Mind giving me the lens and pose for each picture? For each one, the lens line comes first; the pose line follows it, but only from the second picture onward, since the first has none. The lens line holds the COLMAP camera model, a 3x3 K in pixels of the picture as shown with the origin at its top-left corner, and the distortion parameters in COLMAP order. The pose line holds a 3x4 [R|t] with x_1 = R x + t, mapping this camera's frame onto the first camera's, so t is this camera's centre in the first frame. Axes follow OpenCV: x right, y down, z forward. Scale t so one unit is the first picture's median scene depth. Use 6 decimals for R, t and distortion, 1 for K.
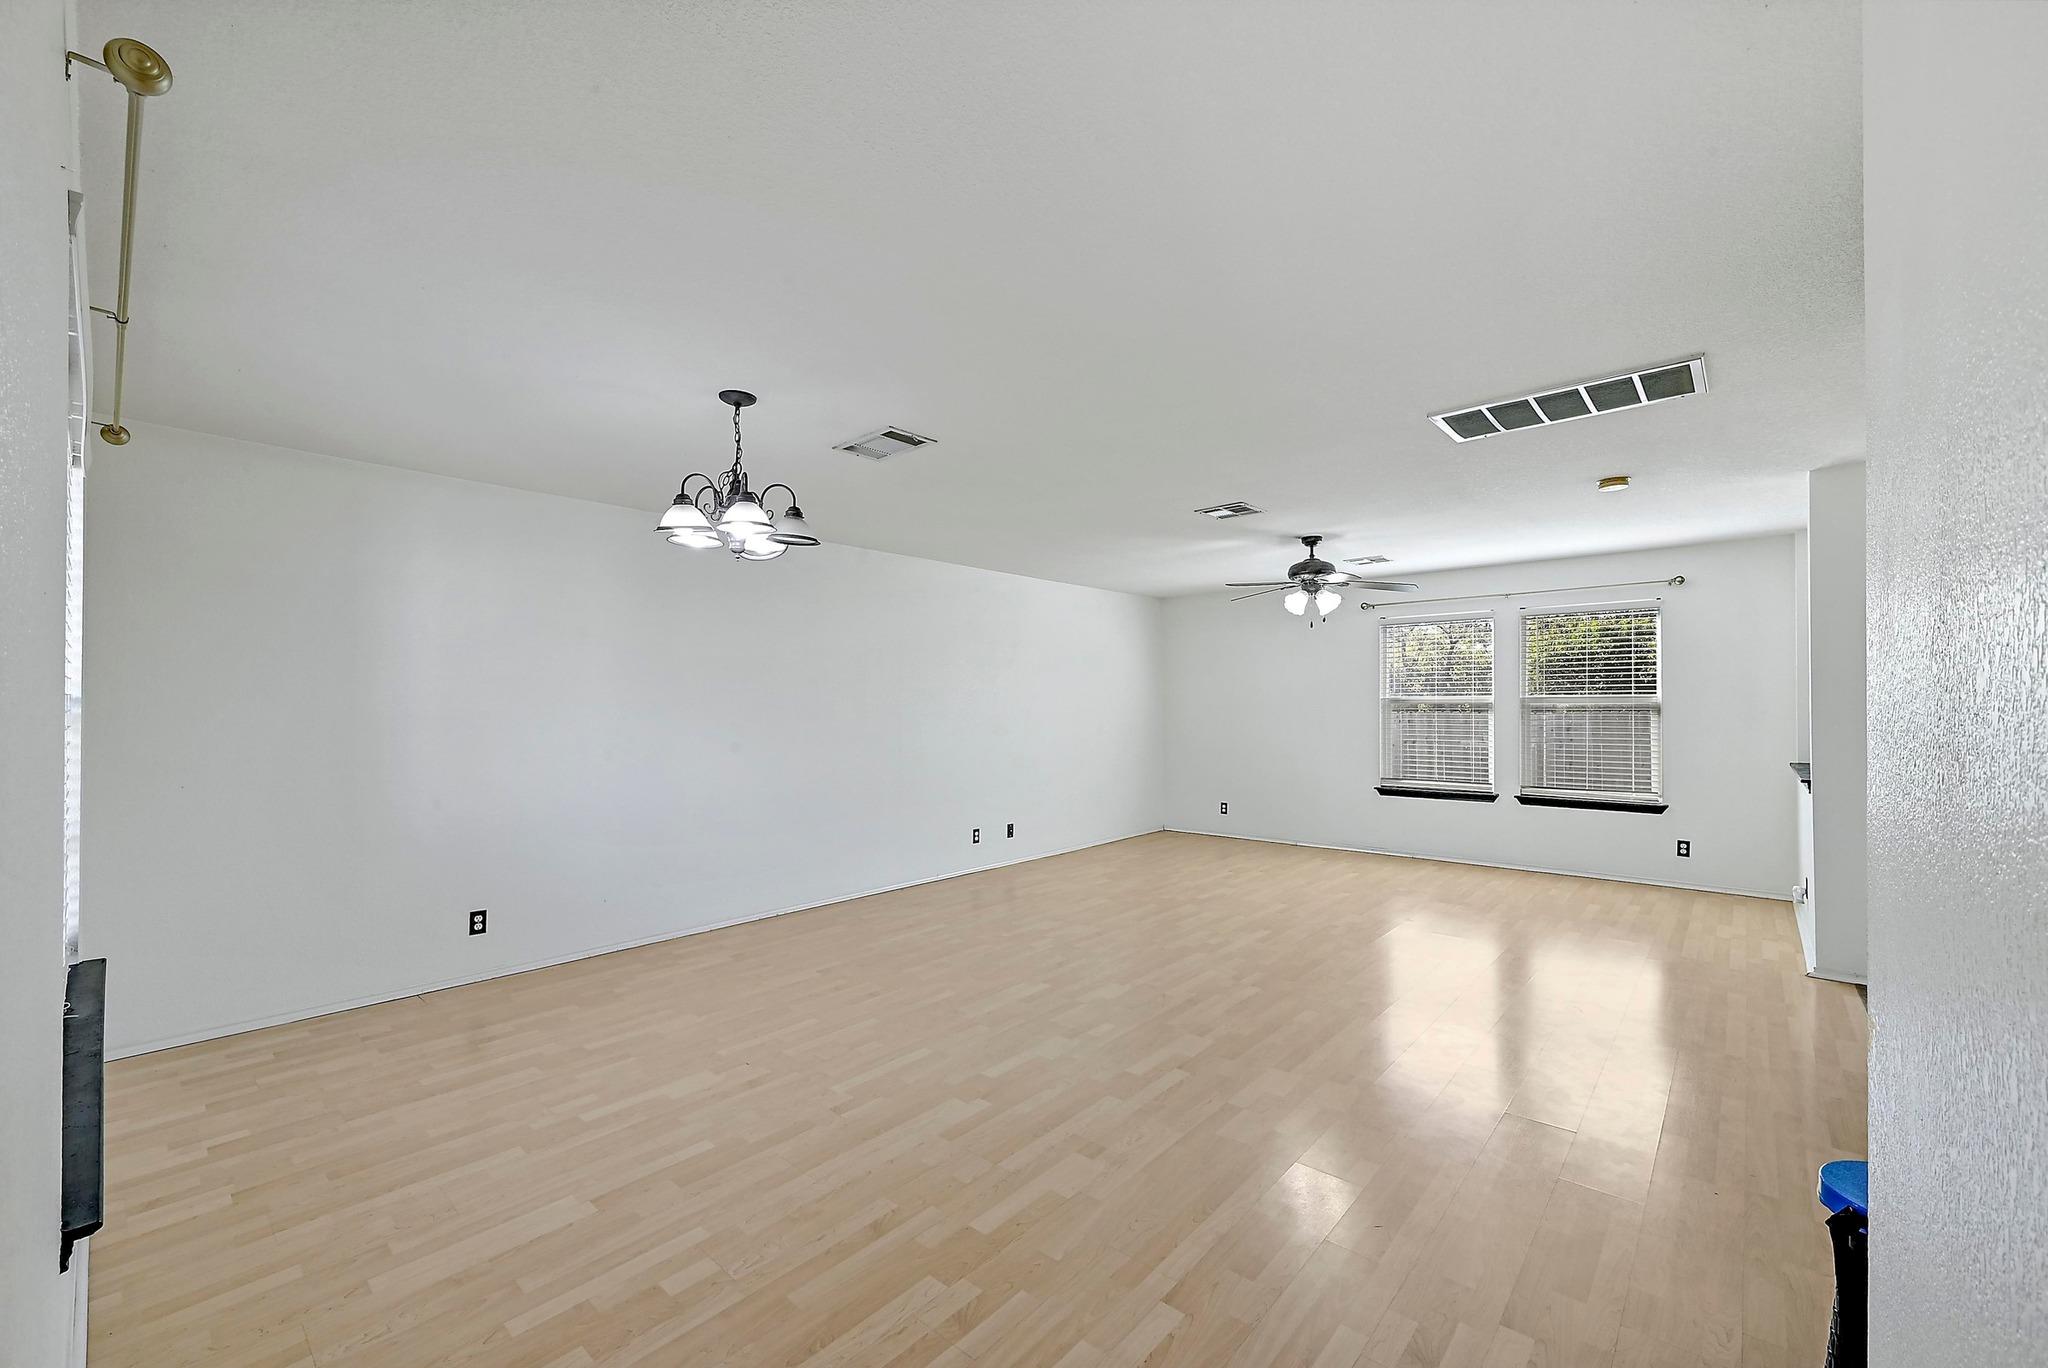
lens RADIAL K [[831.9, 0, 1028.1], [0, 831.9, 703.0], [0, 0, 1]] dist [-0.000041, 0.000189]
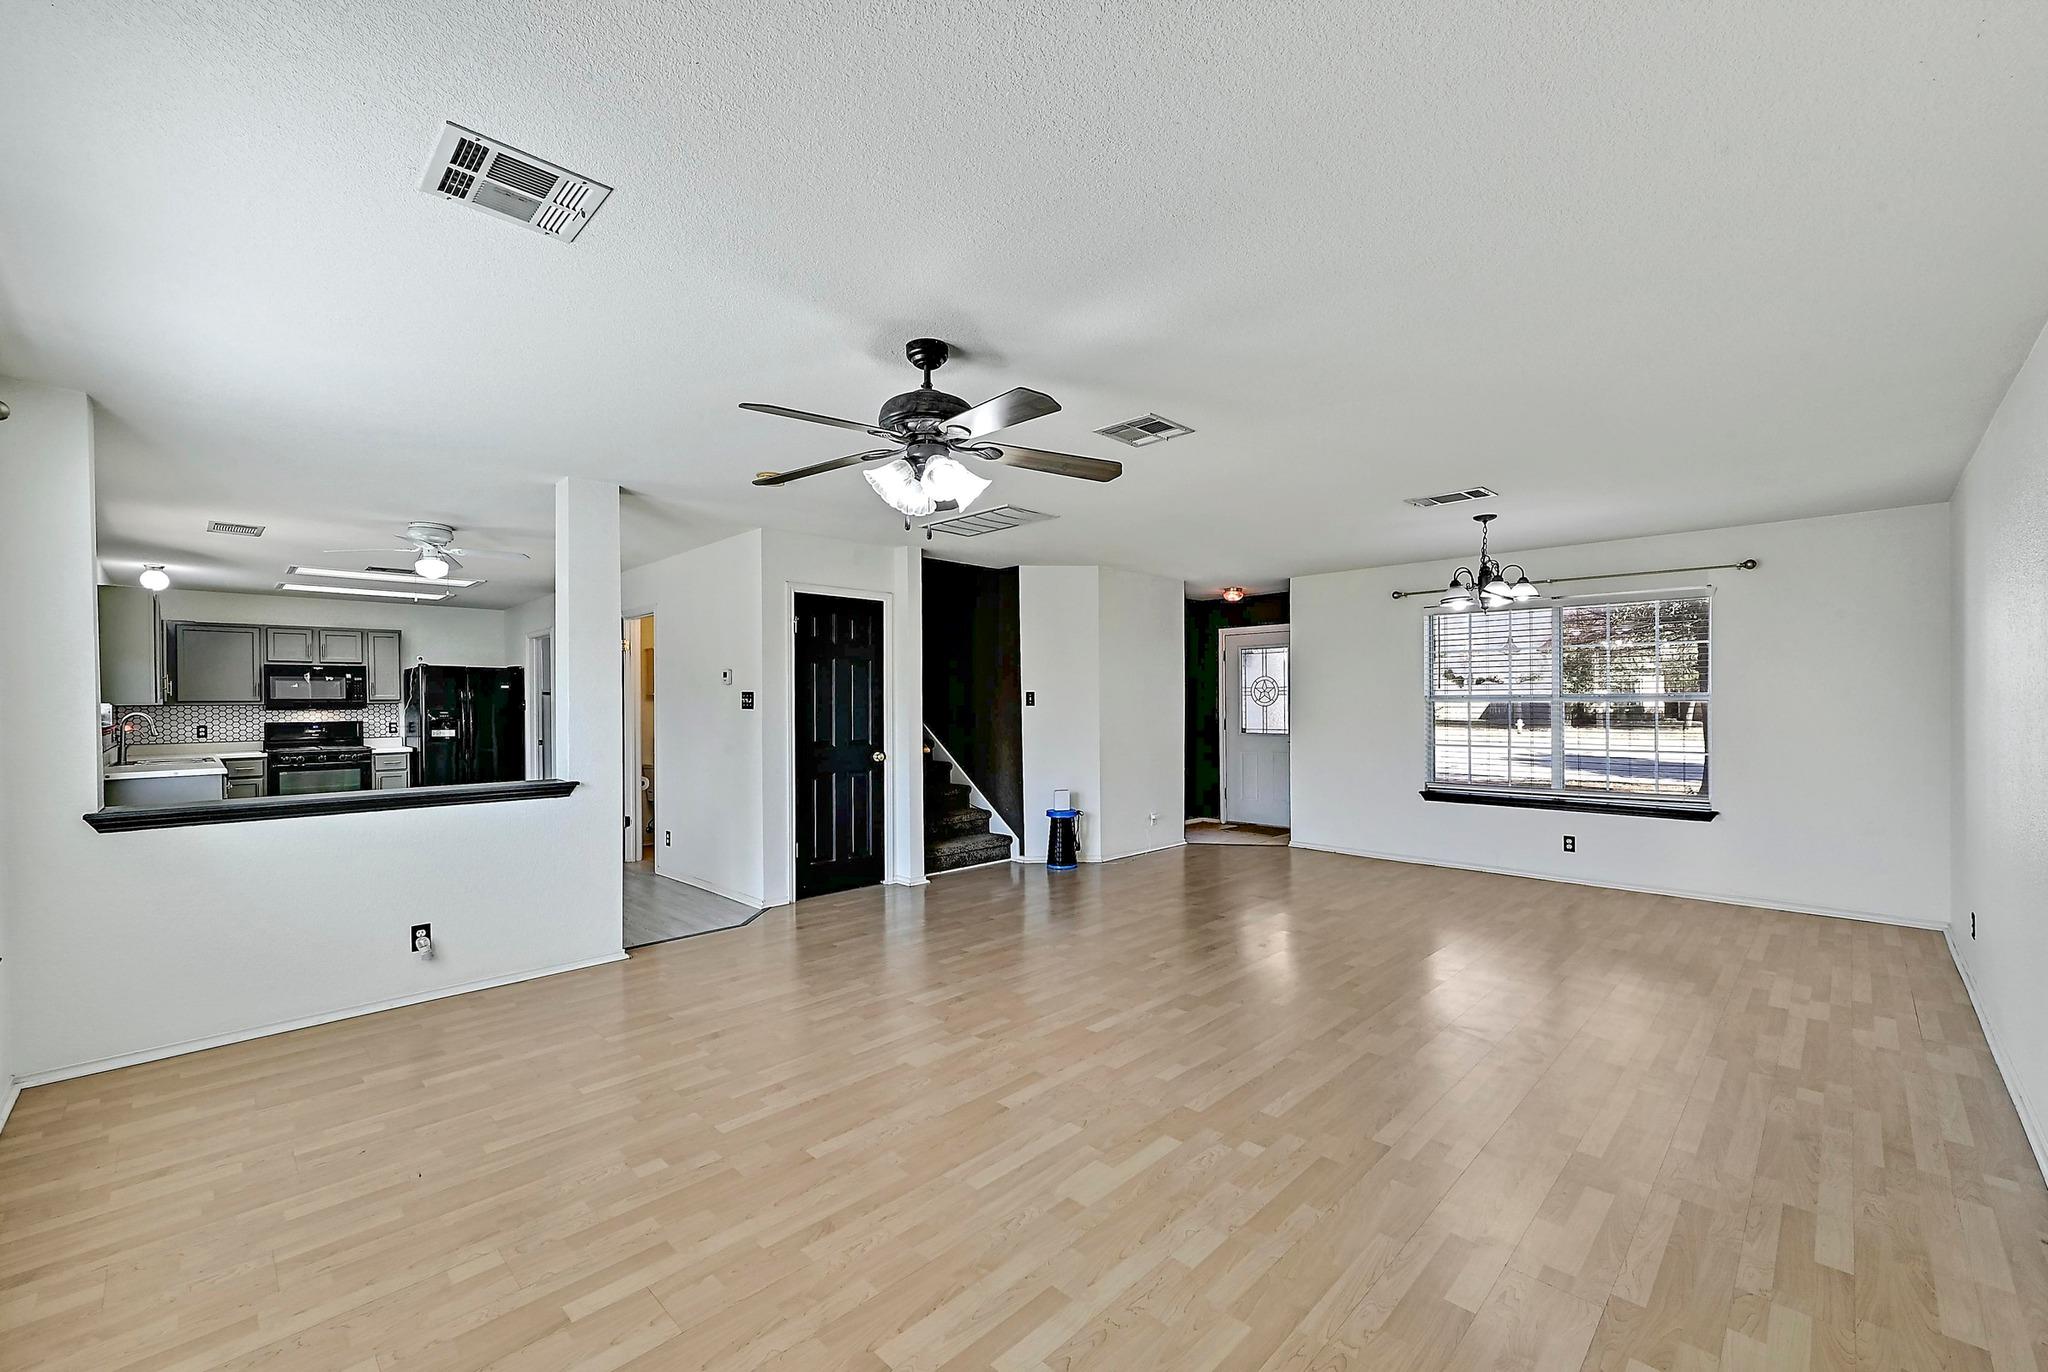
lens RADIAL K [[831.9, 0, 1028.1], [0, 831.9, 705.0], [0, 0, 1]] dist [-0.000041, 0.000189]
pose [[-0.998842, 0.006933, 0.047612, 0.306941], [0.007491, 0.999905, 0.011562, -0.003180], [-0.047528, 0.011906, -0.998799, 1.696030]]
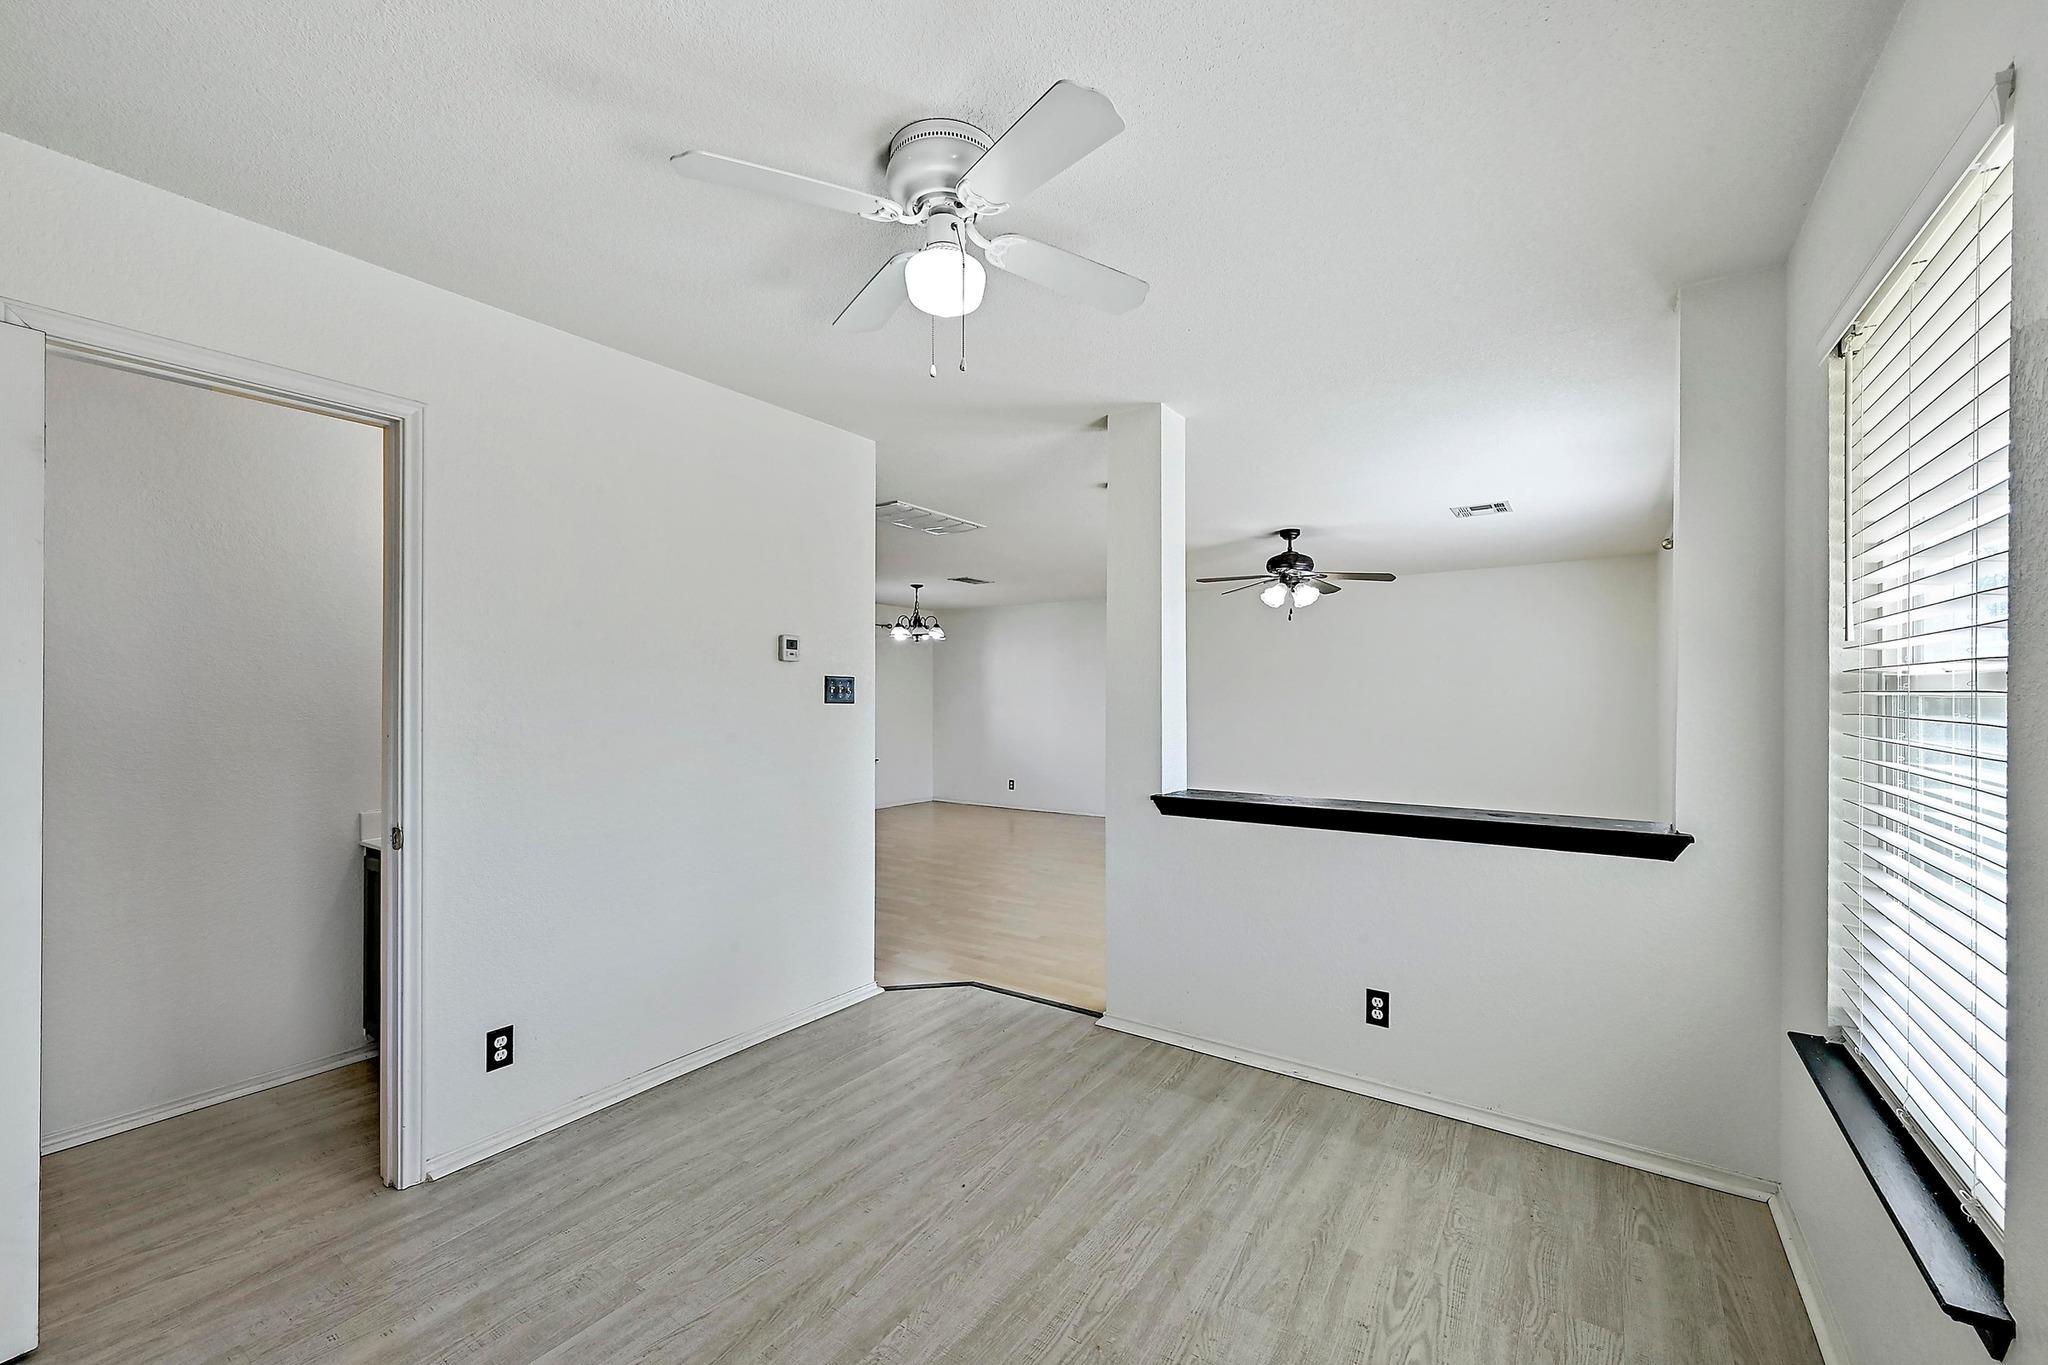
lens RADIAL K [[824.7, 0, 1033.9], [0, 824.7, 682.1], [0, 0, 1]] dist [0.011447, -0.000033]
pose [[0.130747, -0.018384, -0.991245, 1.507147], [-0.009267, 0.999762, -0.019764, 0.007470], [0.991372, 0.011770, 0.130545, 0.636016]]
